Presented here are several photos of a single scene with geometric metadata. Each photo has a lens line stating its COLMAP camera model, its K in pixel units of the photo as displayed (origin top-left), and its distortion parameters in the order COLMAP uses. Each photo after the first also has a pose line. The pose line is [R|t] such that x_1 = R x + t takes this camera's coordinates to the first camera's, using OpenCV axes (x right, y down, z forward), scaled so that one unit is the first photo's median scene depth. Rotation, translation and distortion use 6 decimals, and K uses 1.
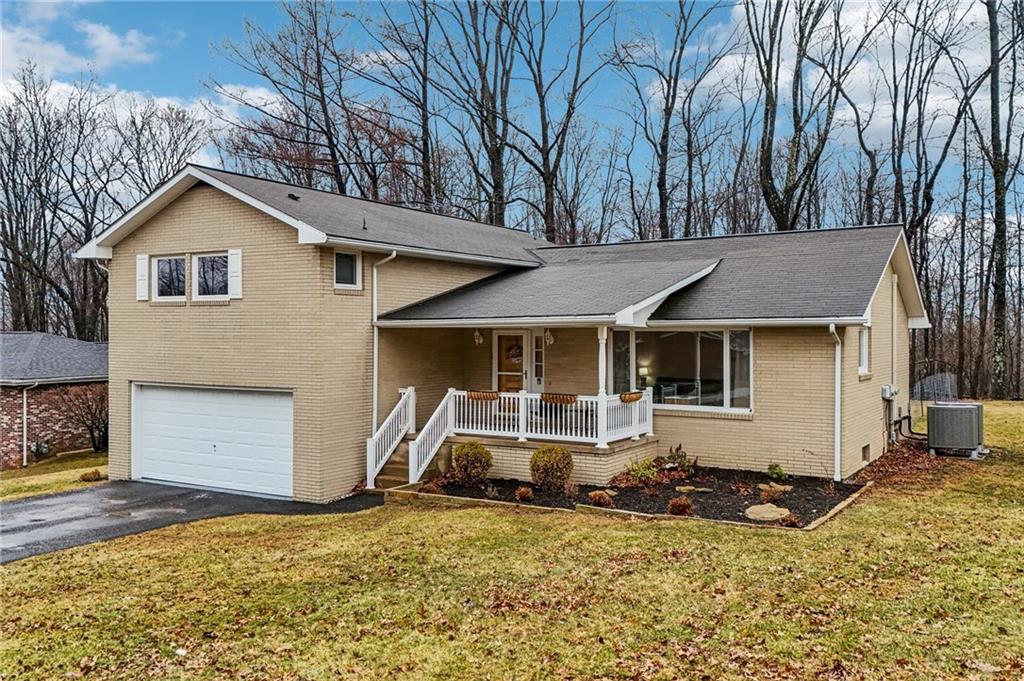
lens RADIAL K [[868.0, 0, 510.2], [0, 868.0, 338.7], [0, 0, 1]] dist [0.084217, -0.072663]
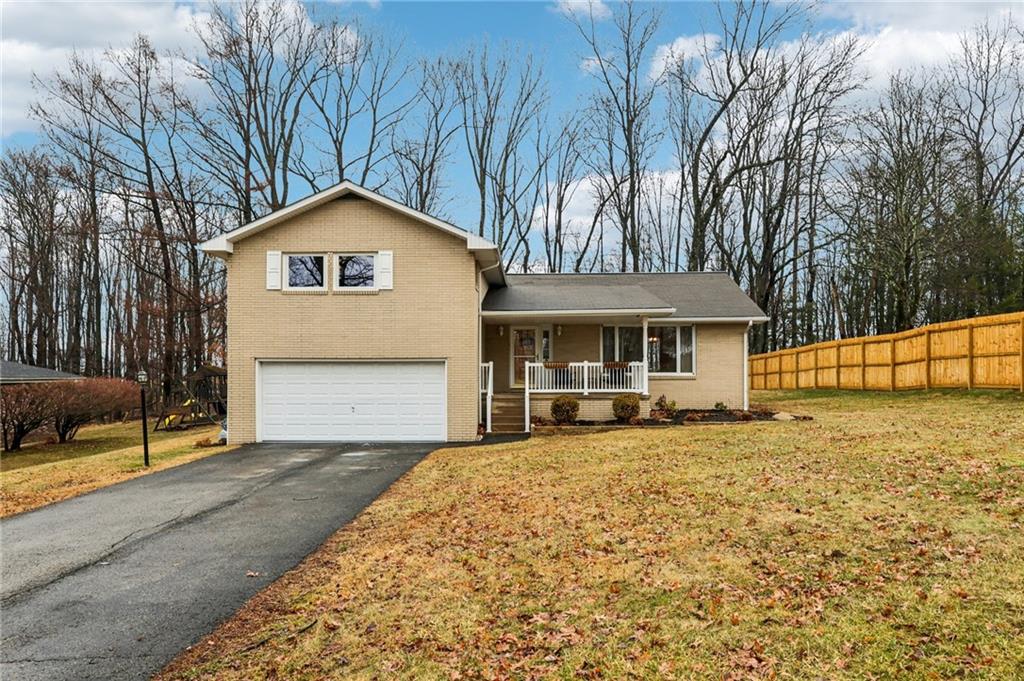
lens RADIAL K [[672.8, 0, 499.7], [0, 672.8, 369.7], [0, 0, 1]] dist [-0.006223, -0.000245]
pose [[0.867682, 0.001026, 0.497119, -0.592883], [0.003566, 0.999959, -0.008286, 0.072133], [-0.497107, 0.008963, 0.867643, 0.059716]]
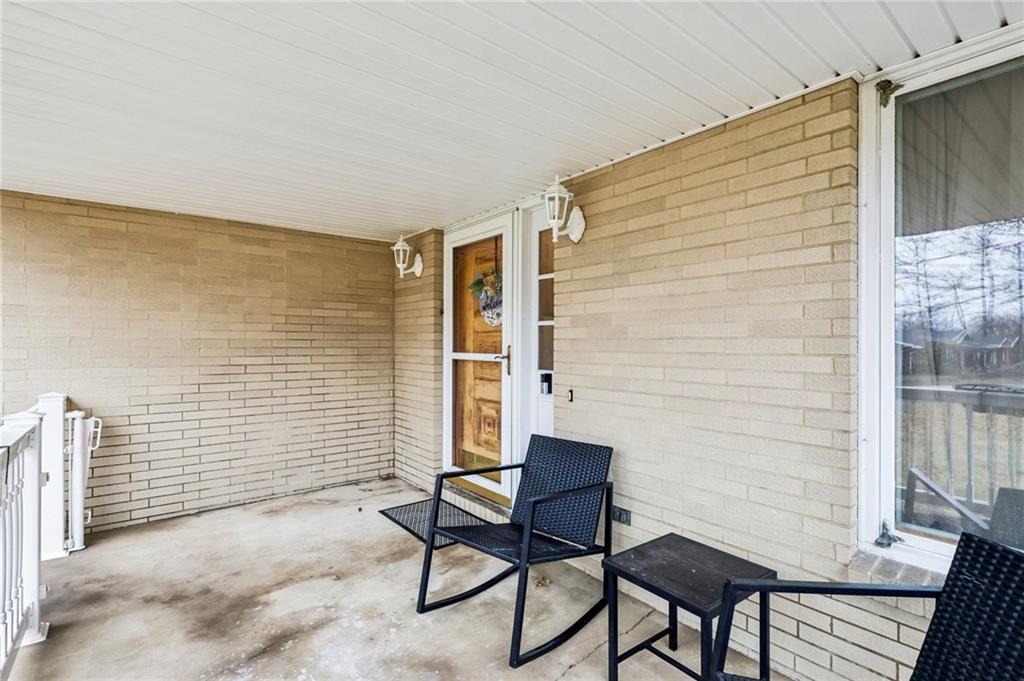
lens RADIAL K [[478.9, 0, 512.2], [0, 478.9, 344.4], [0, 0, 1]] dist [-0.001954, 0.001451]
pose [[0.942916, 0.007059, -0.332955, 0.074870], [-0.007795, 0.999969, -0.000875, 0.035912], [0.332939, 0.003421, 0.942942, 0.839907]]
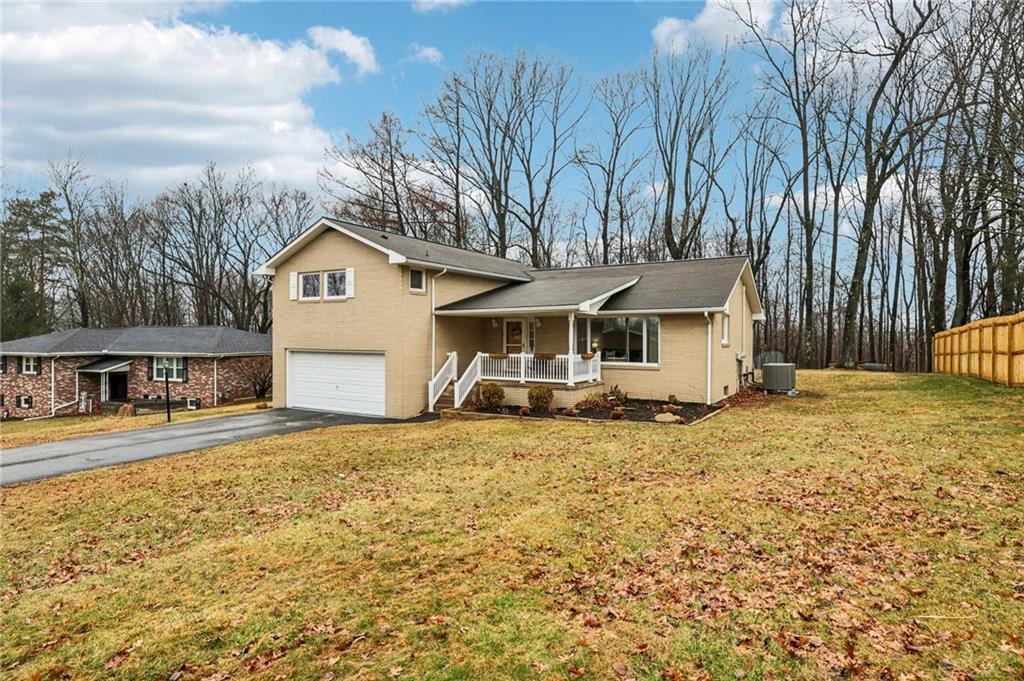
lens RADIAL K [[556.3, 0, 511.1], [0, 556.3, 339.2], [0, 0, 1]] dist [0.000748, 0.001270]
pose [[0.999968, 0.002238, 0.007626, -0.013888], [-0.002238, 0.999997, -0.000022, 0.029565], [-0.007626, 0.000005, 0.999971, -0.055638]]
